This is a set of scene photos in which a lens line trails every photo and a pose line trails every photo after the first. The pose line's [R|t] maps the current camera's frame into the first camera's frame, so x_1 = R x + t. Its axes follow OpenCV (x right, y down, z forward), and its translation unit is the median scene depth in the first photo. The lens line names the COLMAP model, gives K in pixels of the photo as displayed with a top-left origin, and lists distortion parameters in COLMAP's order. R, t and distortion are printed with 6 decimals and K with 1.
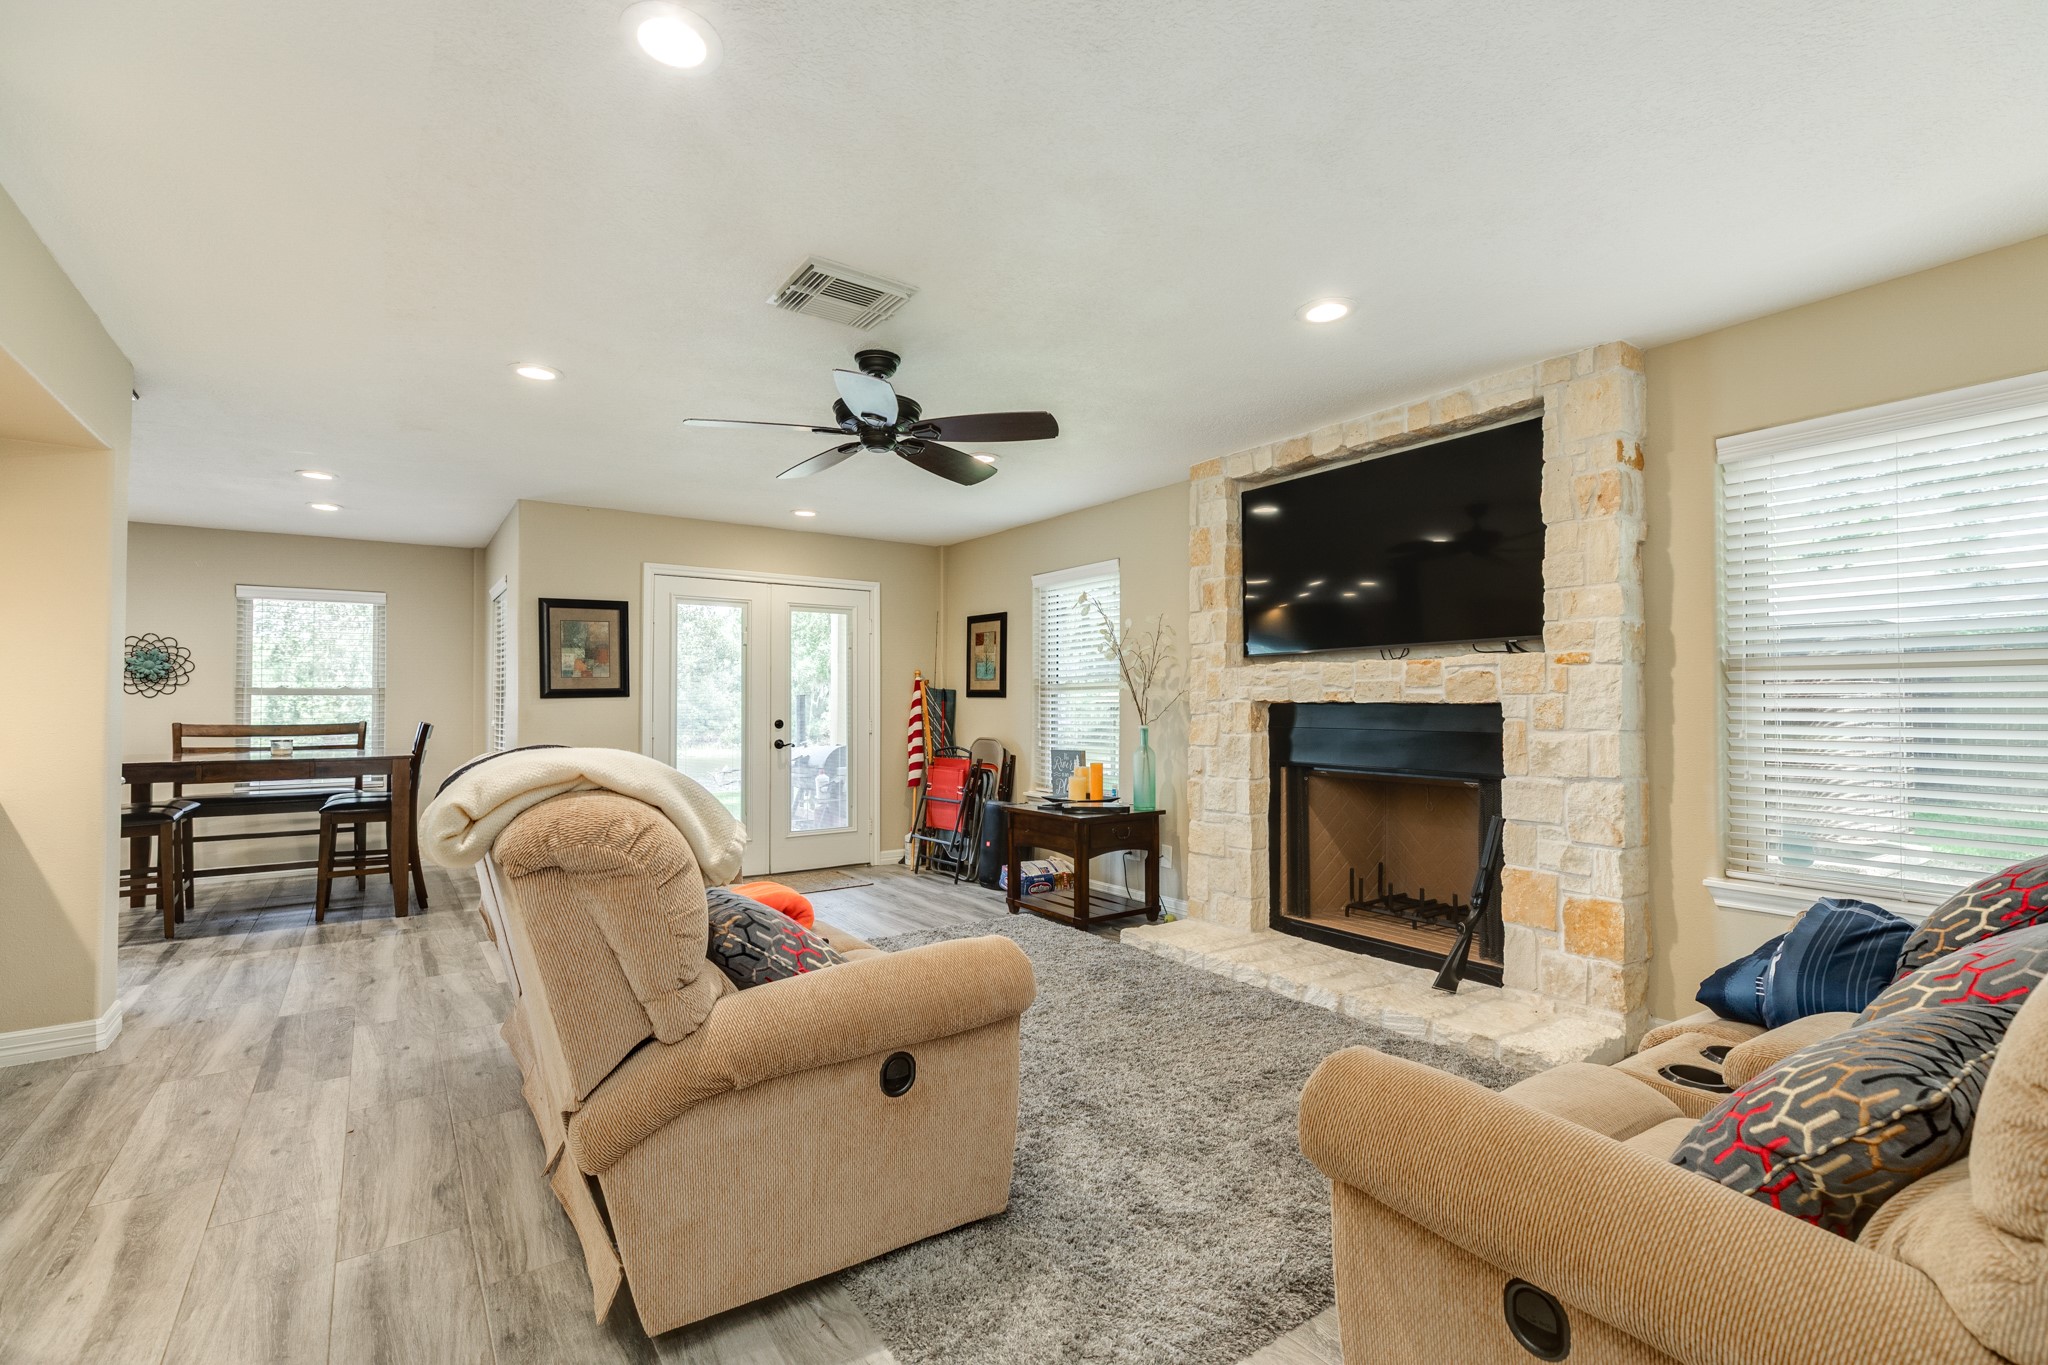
lens RADIAL K [[919.5, 0, 1015.7], [0, 919.5, 688.6], [0, 0, 1]] dist [0.007591, -0.000806]
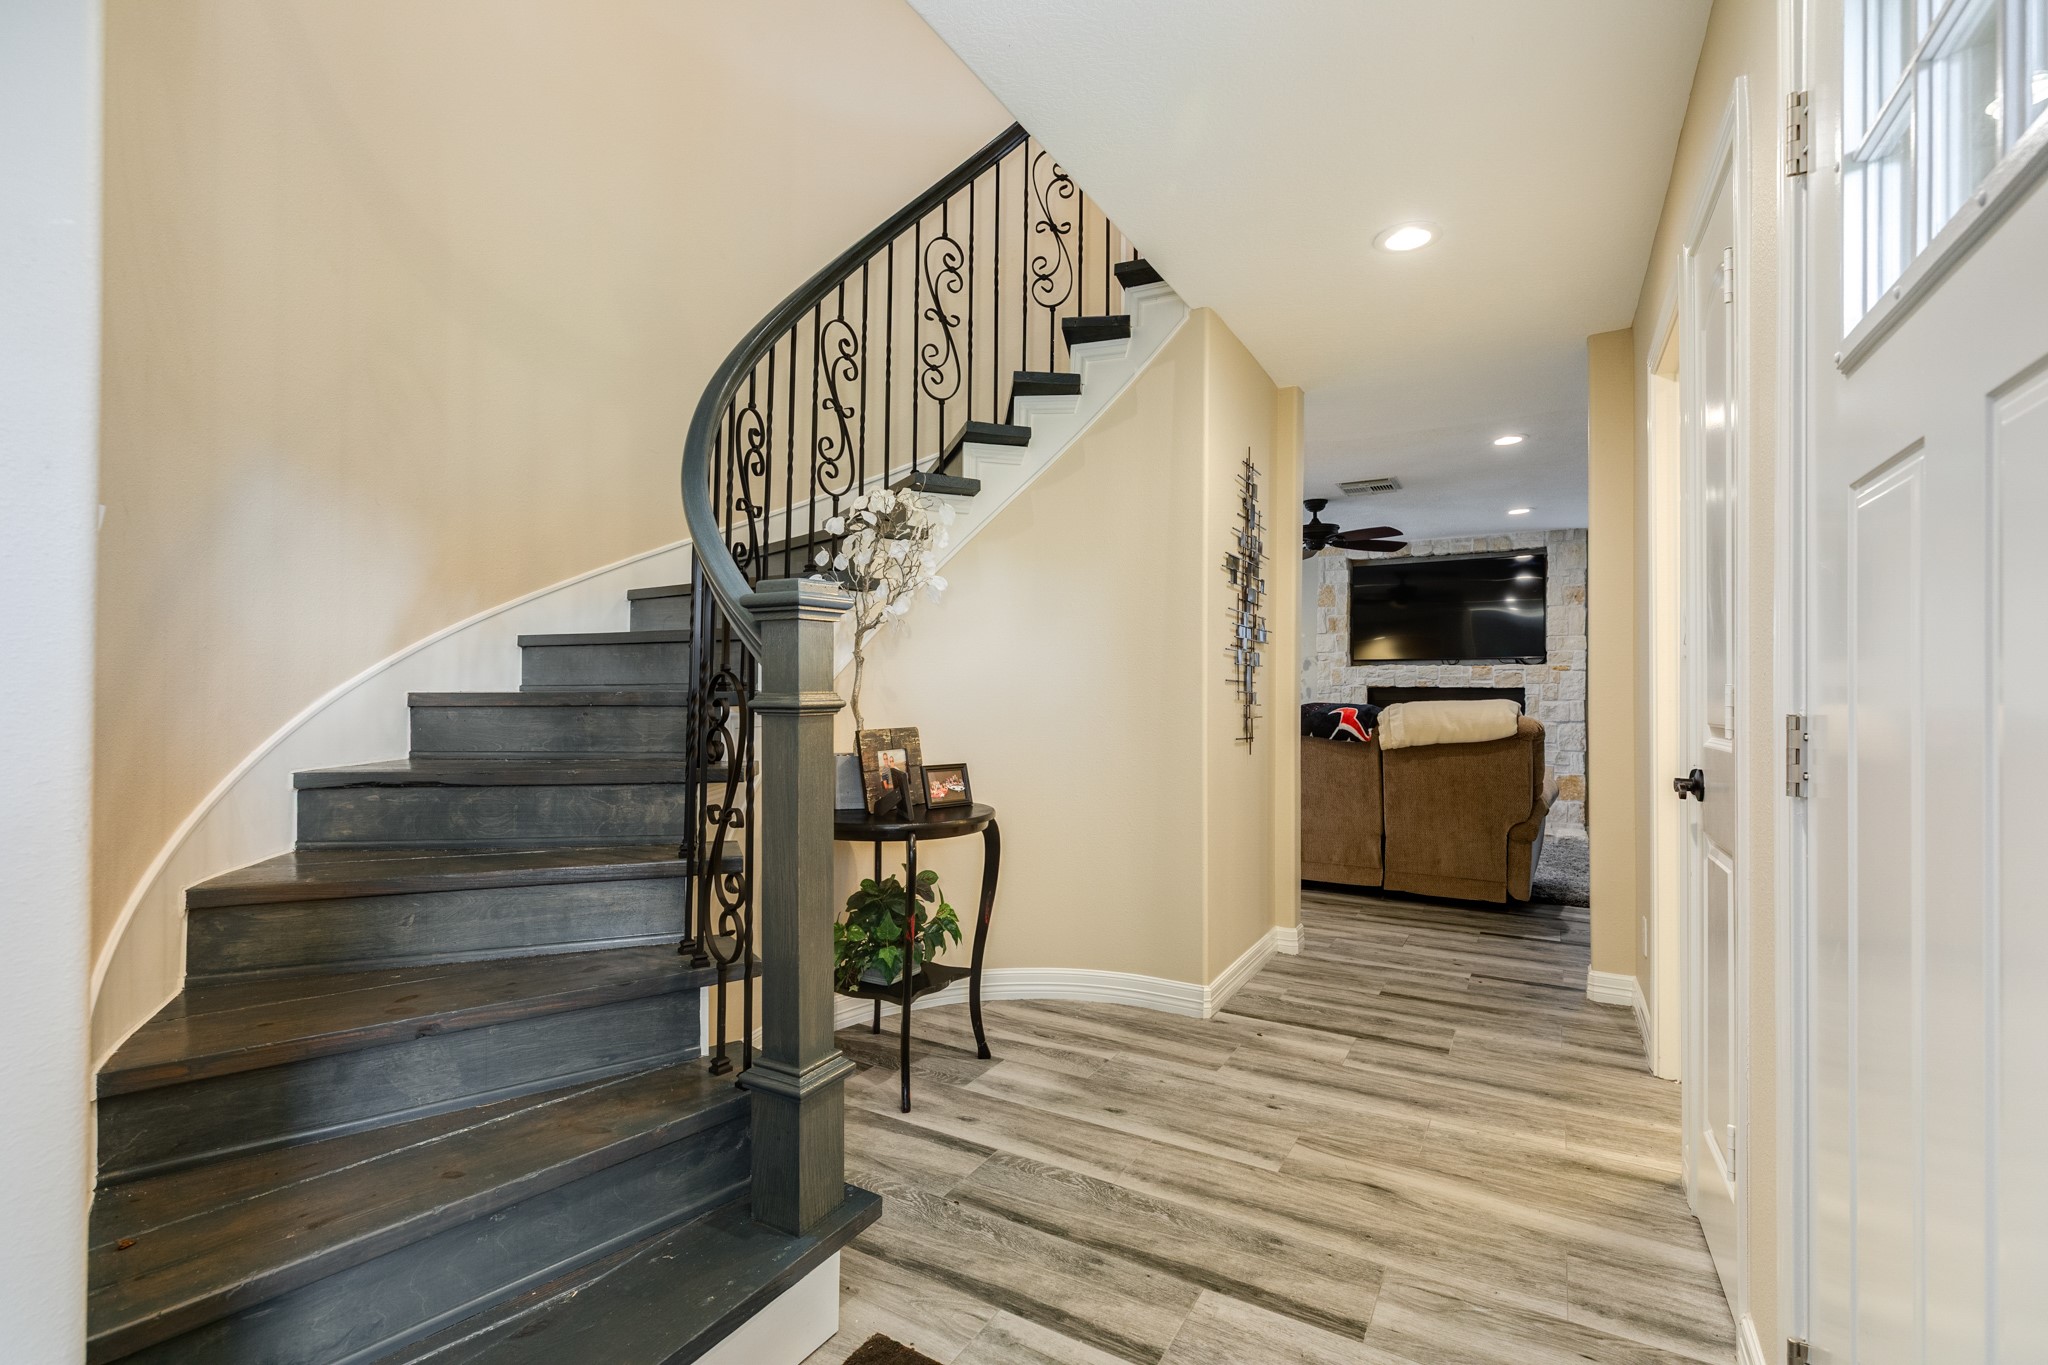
lens RADIAL K [[895.6, 0, 1021.4], [0, 895.6, 692.5], [0, 0, 1]] dist [-0.002977, 0.000037]
pose [[0.899449, 0.006695, 0.436975, -1.285657], [-0.014657, 0.999782, 0.014853, 0.011643], [-0.436780, -0.019764, 0.899351, -0.314574]]
